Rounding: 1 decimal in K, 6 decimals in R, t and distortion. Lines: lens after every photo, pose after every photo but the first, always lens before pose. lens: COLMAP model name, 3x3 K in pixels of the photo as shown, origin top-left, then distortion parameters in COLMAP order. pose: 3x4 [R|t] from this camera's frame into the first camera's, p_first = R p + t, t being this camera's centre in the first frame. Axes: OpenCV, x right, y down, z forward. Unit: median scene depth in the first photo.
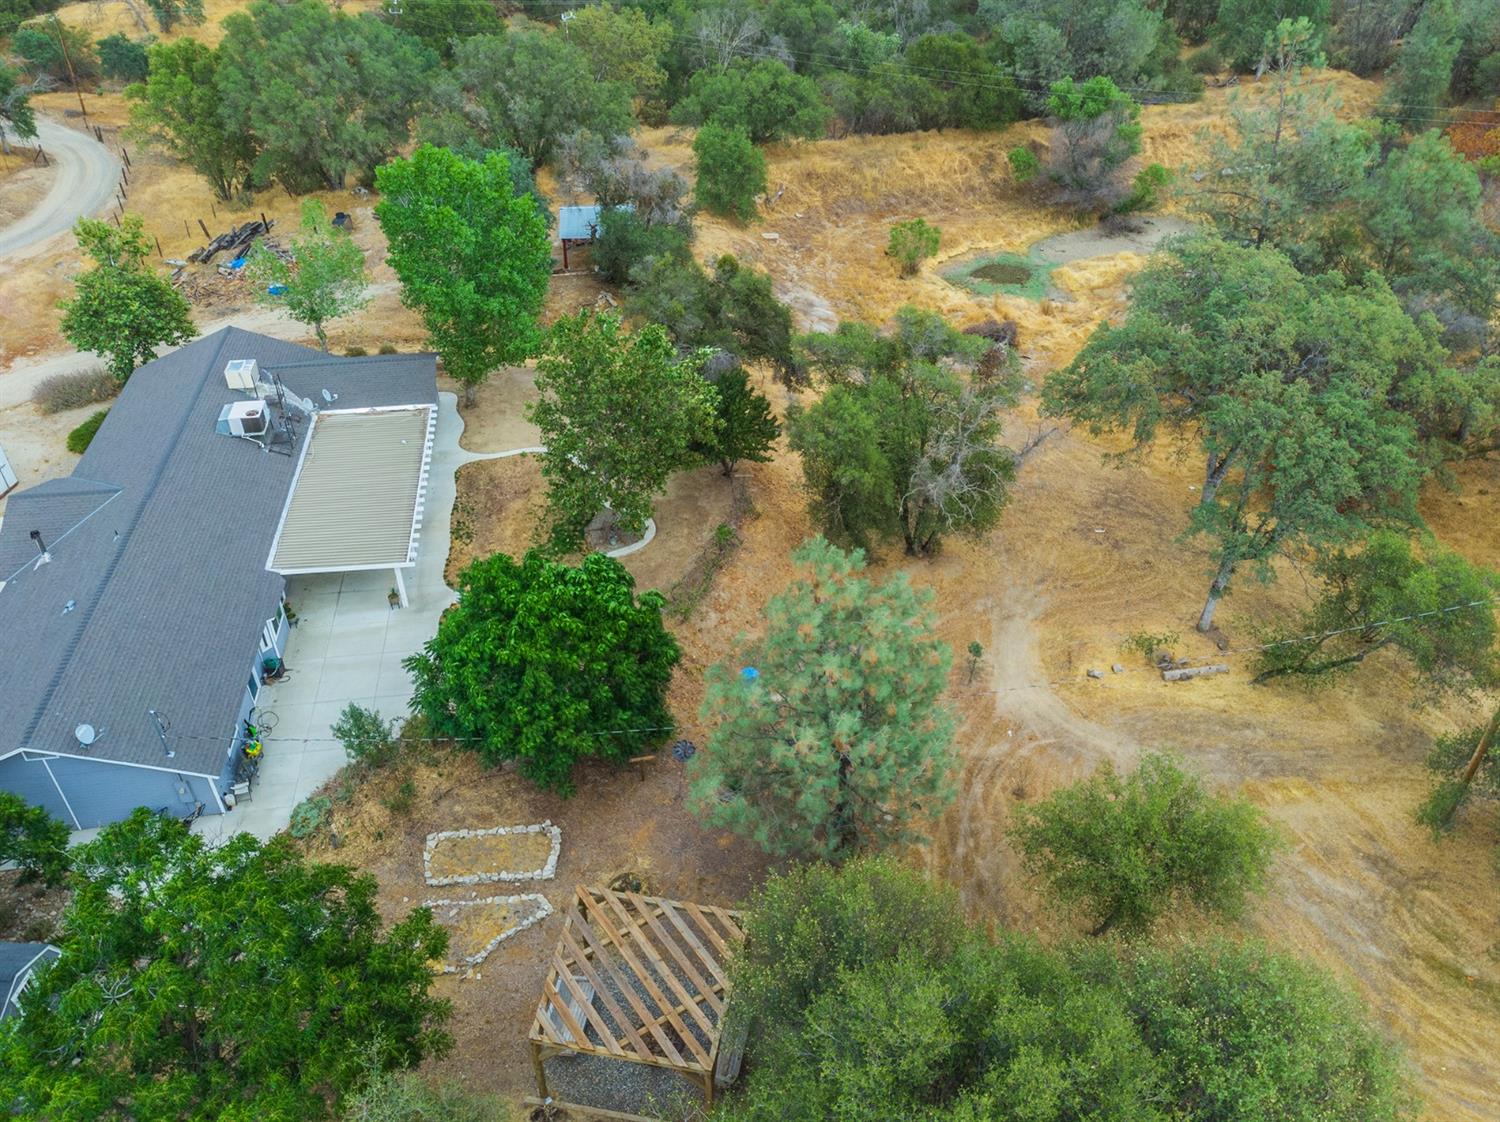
lens RADIAL K [[1124.2, 0, 750.0], [0, 1124.2, 561.0], [0, 0, 1]] dist [0.030576, 0.004126]
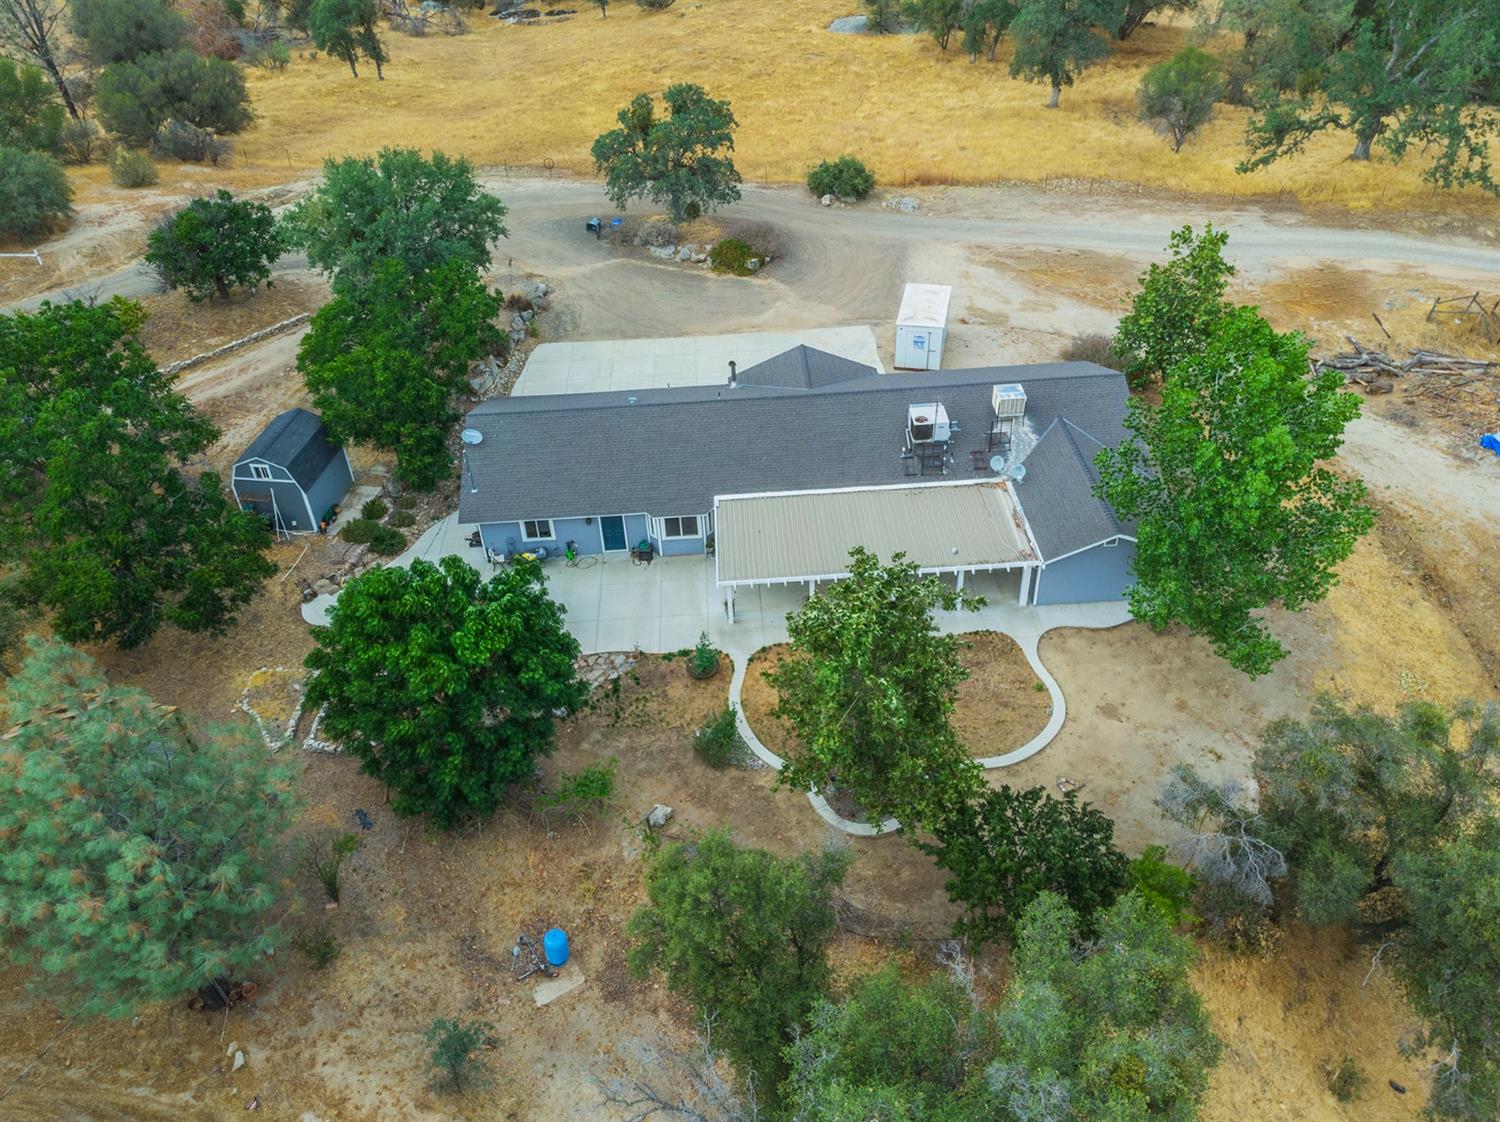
lens RADIAL K [[1124.2, 0, 750.0], [0, 1124.2, 561.0], [0, 0, 1]] dist [0.030576, 0.004126]
pose [[-0.095537, 0.625955, -0.773985, 0.365448], [-0.575986, 0.599392, 0.555851, -0.487111], [0.811858, 0.498909, 0.303277, 0.641164]]
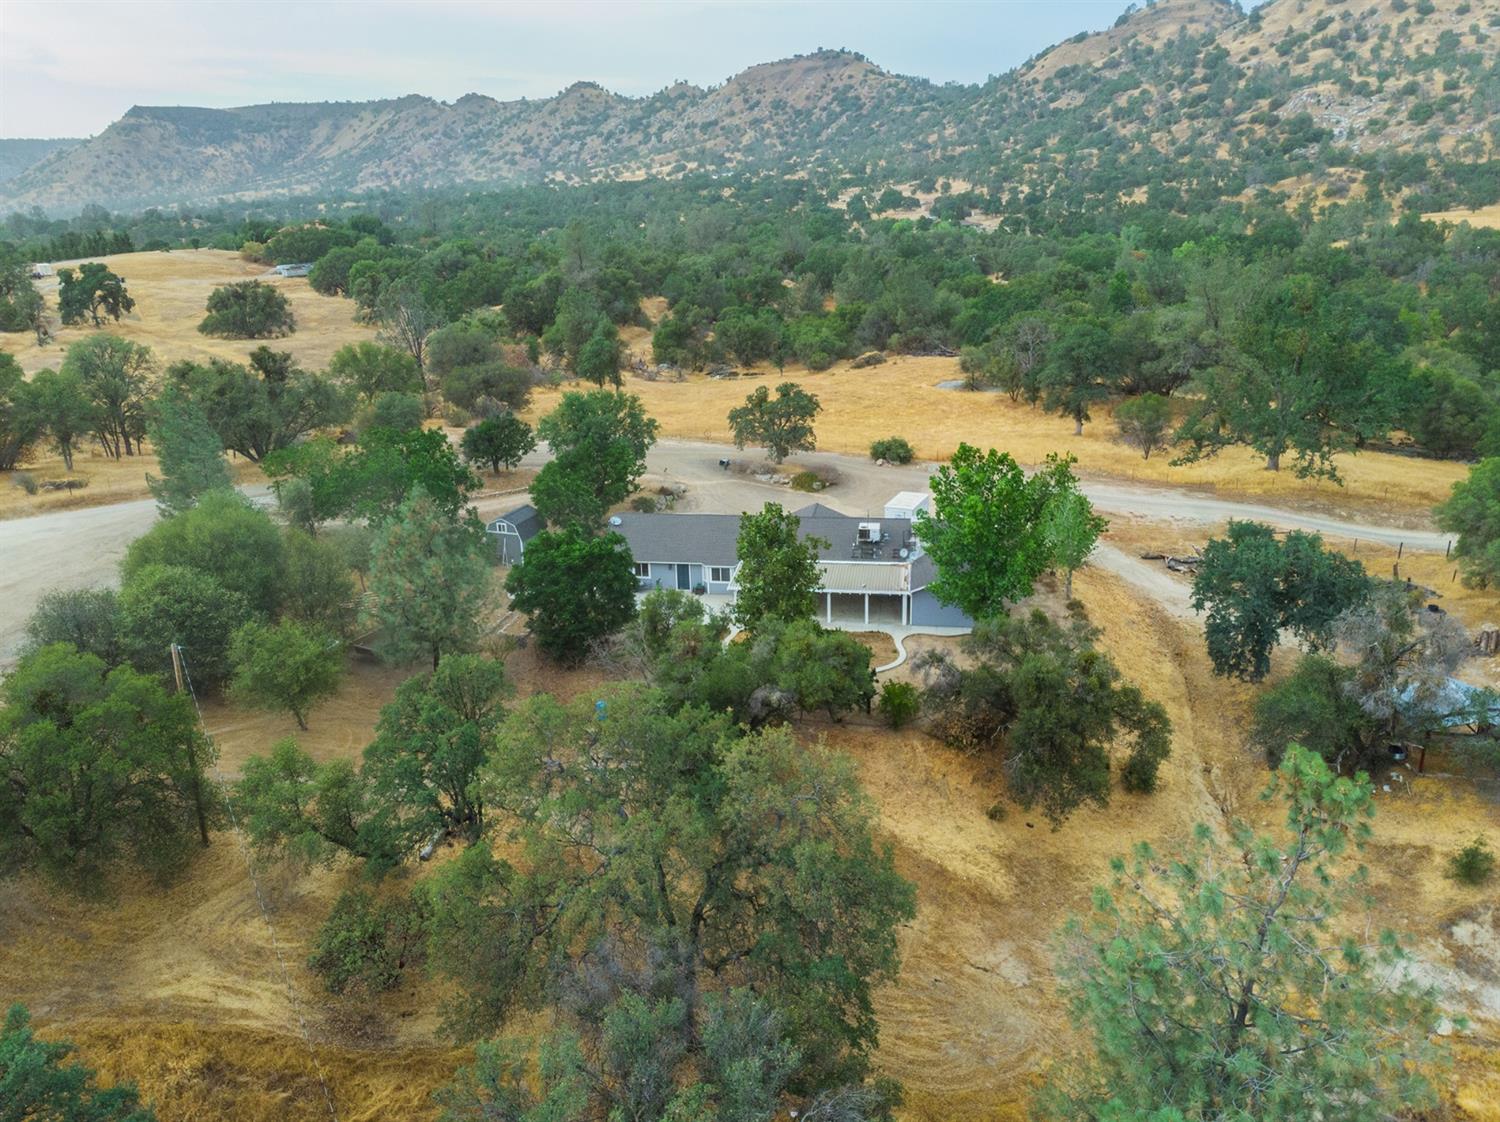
lens RADIAL K [[1124.2, 0, 750.0], [0, 1124.2, 561.0], [0, 0, 1]] dist [0.030576, 0.004126]
pose [[-0.292469, 0.324573, -0.899508, 1.053852], [-0.566235, 0.699229, 0.436413, -0.693897], [0.770610, 0.636970, -0.020718, 0.909260]]
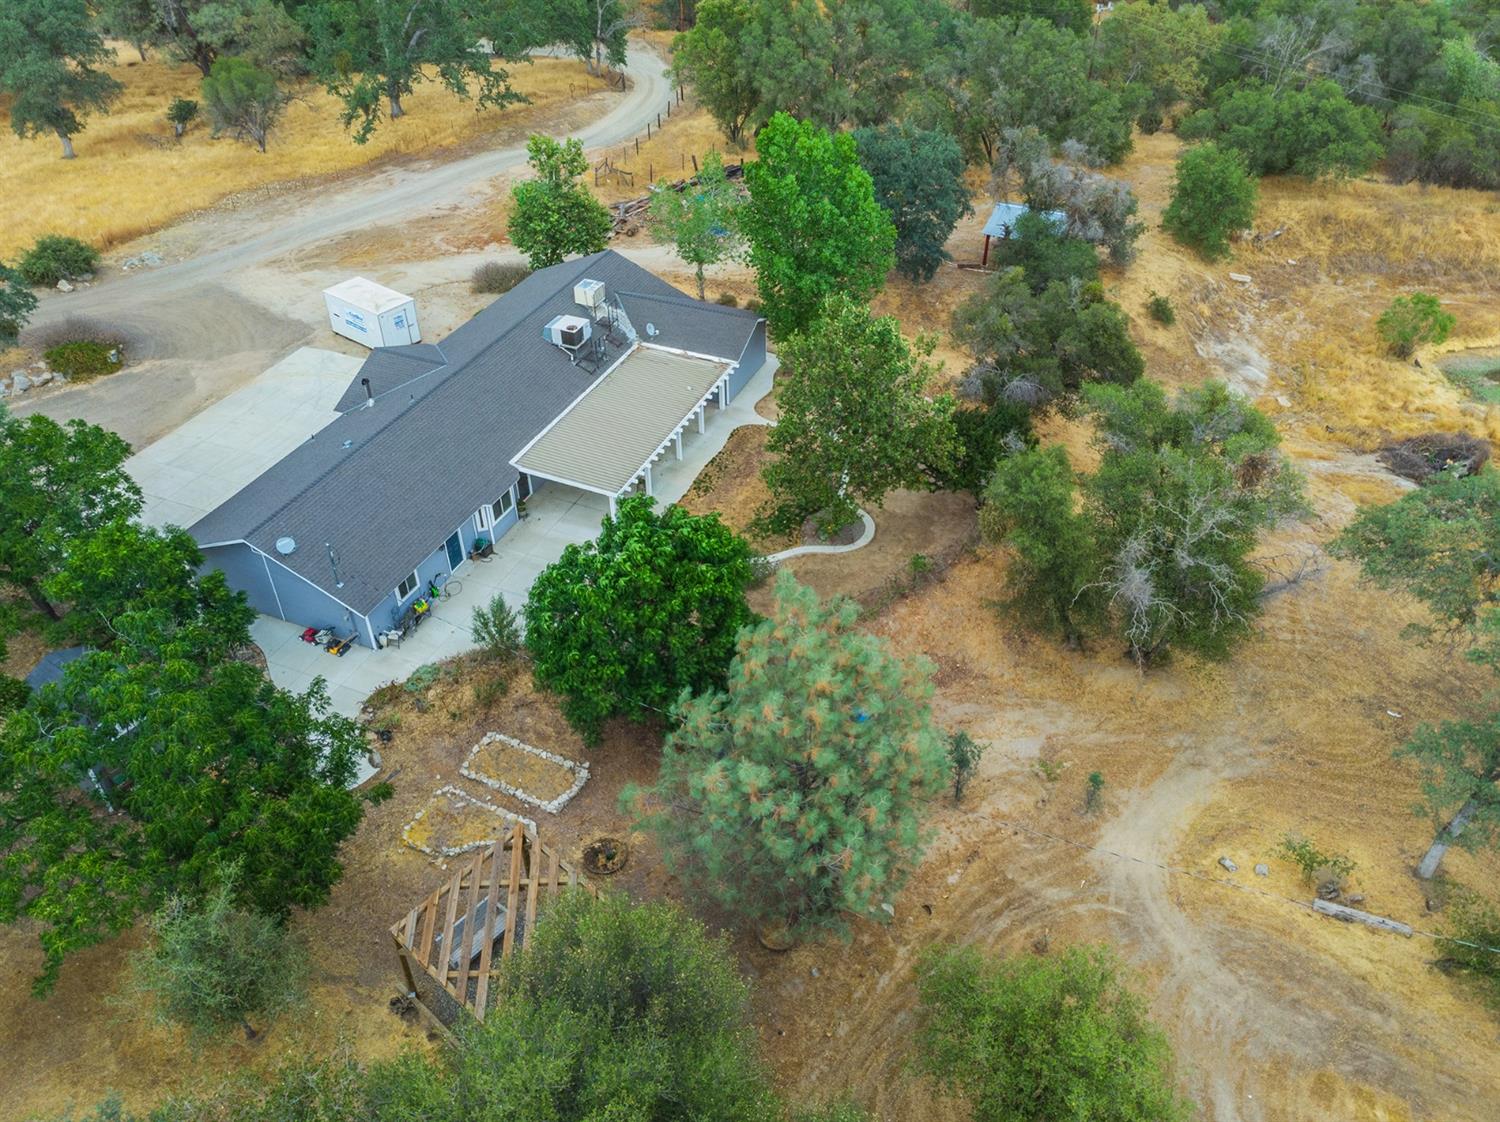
lens RADIAL K [[1138.8, 0, 746.8], [0, 1138.8, 549.5], [0, 0, 1]] dist [0.051702, -0.002226]
pose [[0.856291, 0.310444, -0.412784, 0.231551], [-0.310277, 0.948109, 0.069401, -0.054312], [0.412910, 0.068650, 0.908181, 0.066094]]
